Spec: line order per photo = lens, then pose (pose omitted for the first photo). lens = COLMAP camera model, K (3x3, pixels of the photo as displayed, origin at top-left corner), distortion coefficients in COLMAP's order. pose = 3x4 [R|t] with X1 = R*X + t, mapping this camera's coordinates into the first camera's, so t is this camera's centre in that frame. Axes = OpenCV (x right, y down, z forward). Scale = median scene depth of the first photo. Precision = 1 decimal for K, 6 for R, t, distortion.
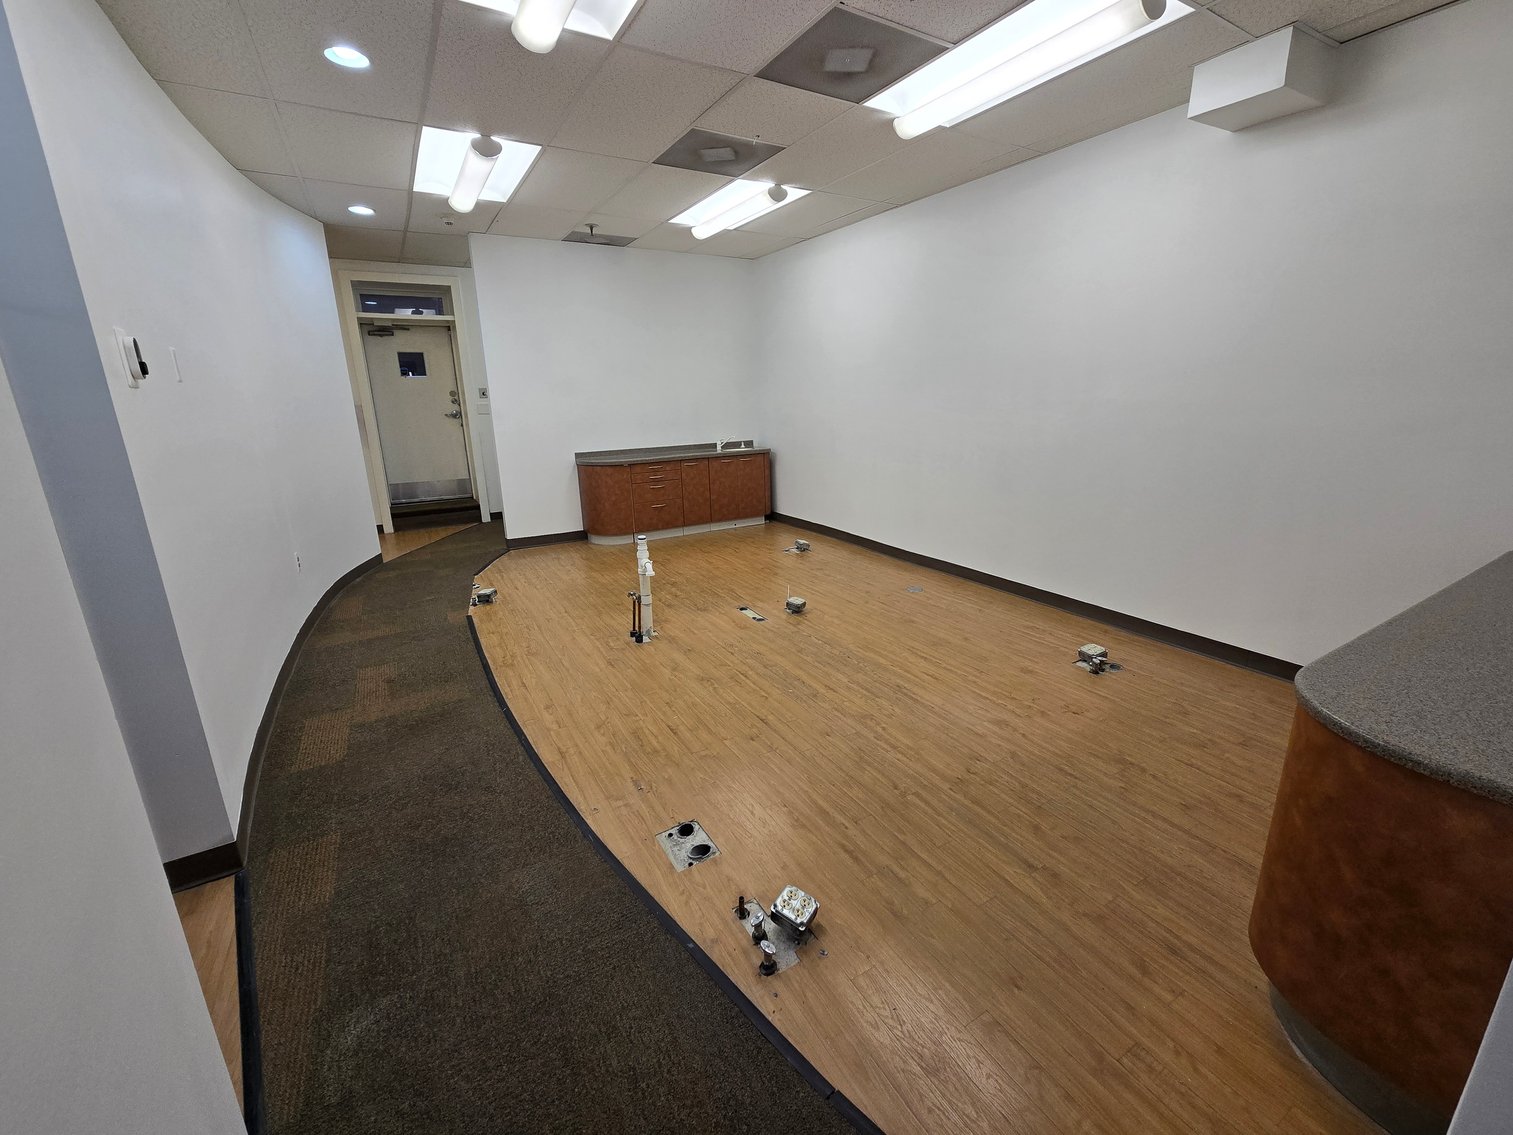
lens RADIAL K [[615.2, 0, 763.6], [0, 615.2, 551.8], [0, 0, 1]] dist [0.006228, -0.001241]
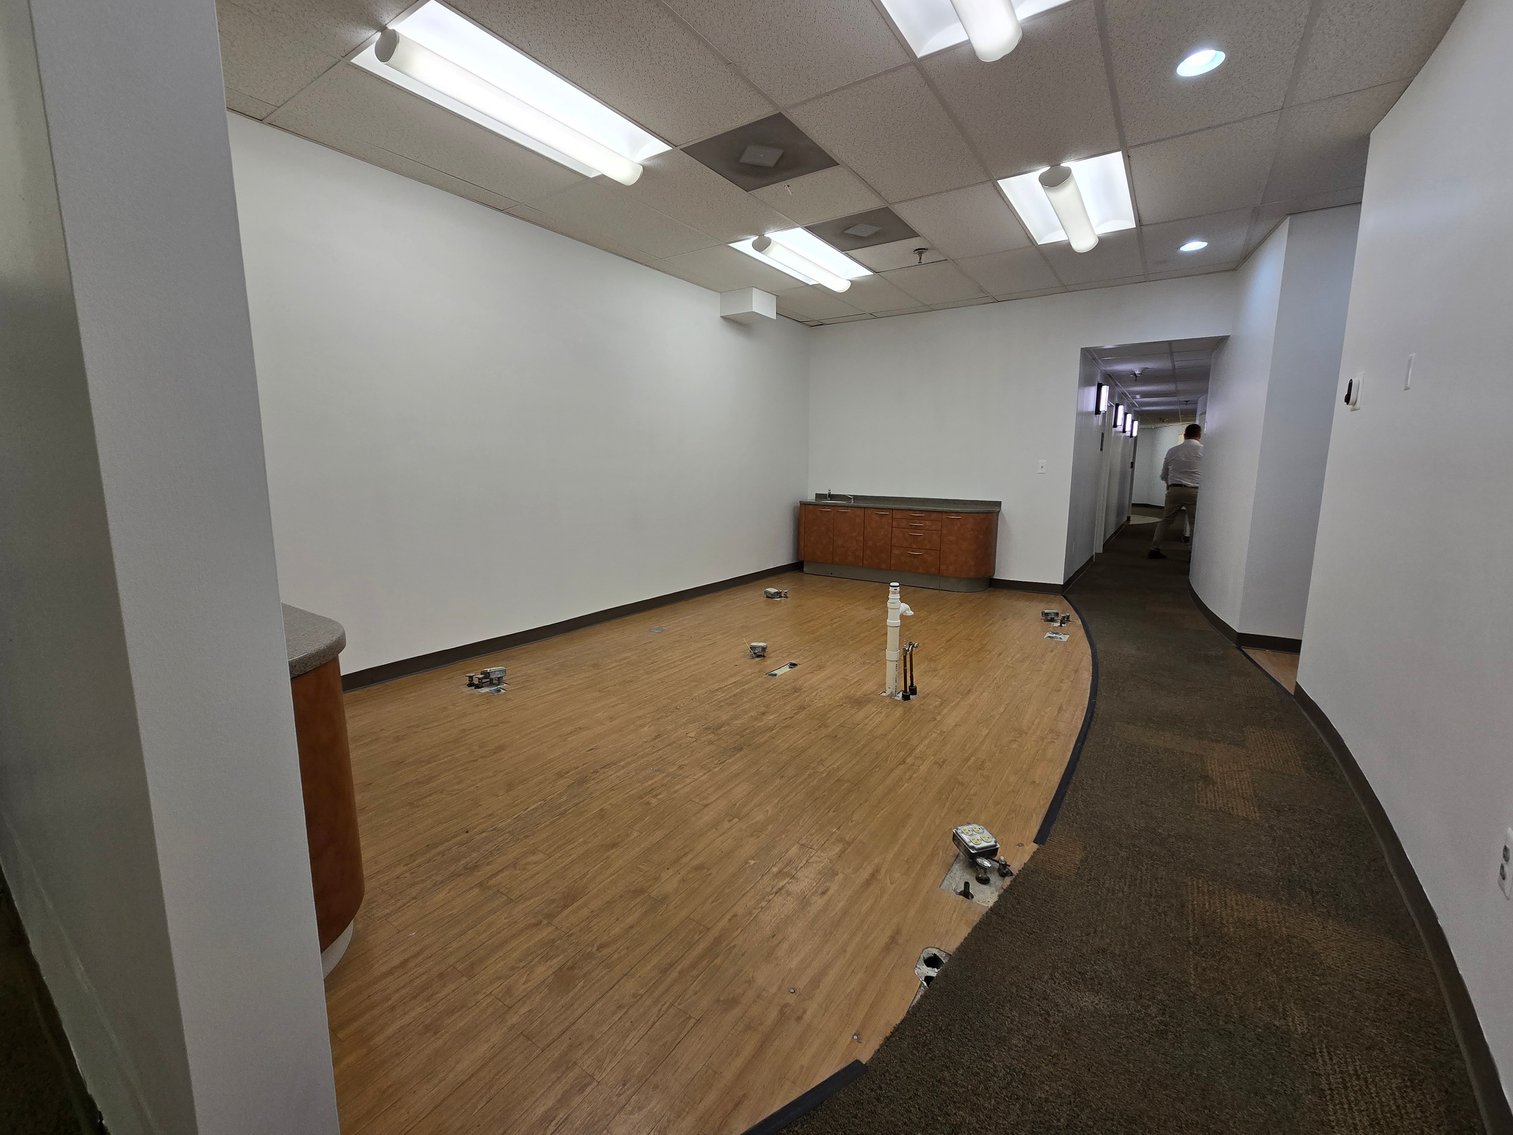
lens RADIAL K [[615.2, 0, 752.1], [0, 615.2, 558.2], [0, 0, 1]] dist [0.006228, -0.001241]
pose [[-0.414447, -0.121564, 0.901918, -0.890786], [0.234971, 0.943143, 0.235093, -0.310981], [-0.879217, 0.309359, -0.362319, 1.458305]]
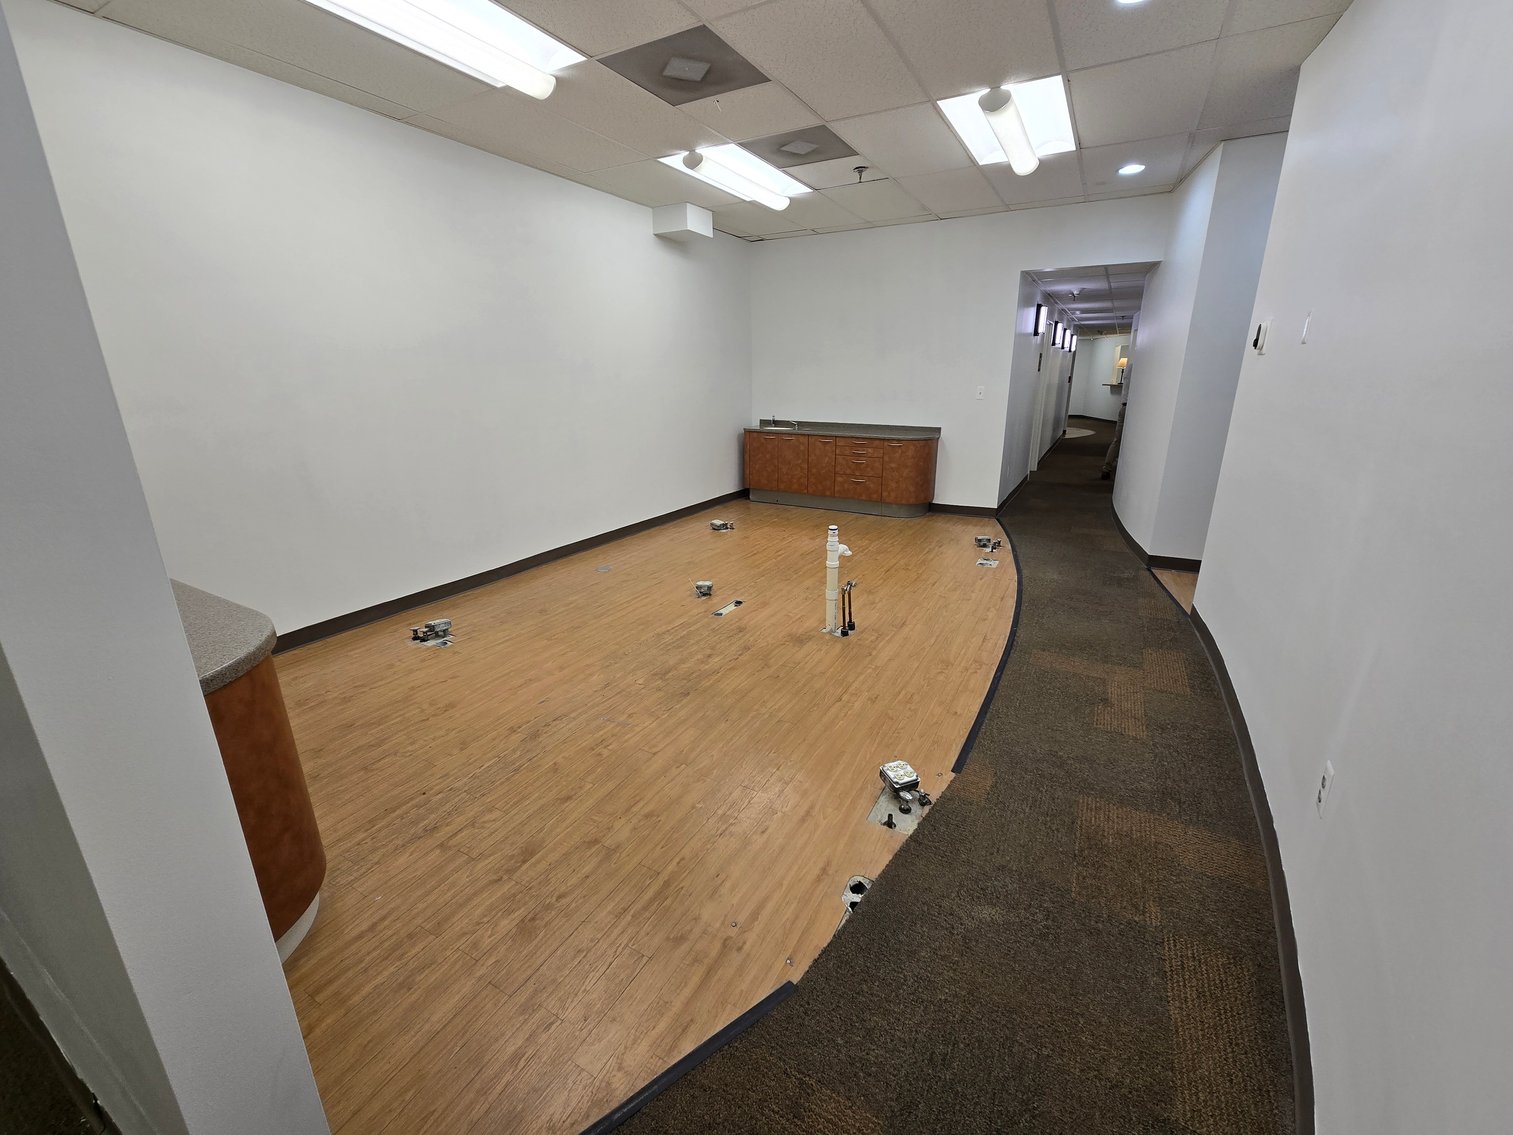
lens RADIAL K [[615.2, 0, 751.6], [0, 615.2, 554.1], [0, 0, 1]] dist [0.006228, -0.001241]
pose [[-0.487854, -0.226521, 0.843022, -0.900290], [0.238197, 0.894550, 0.378210, -0.356515], [-0.839798, 0.385317, -0.382454, 1.434670]]
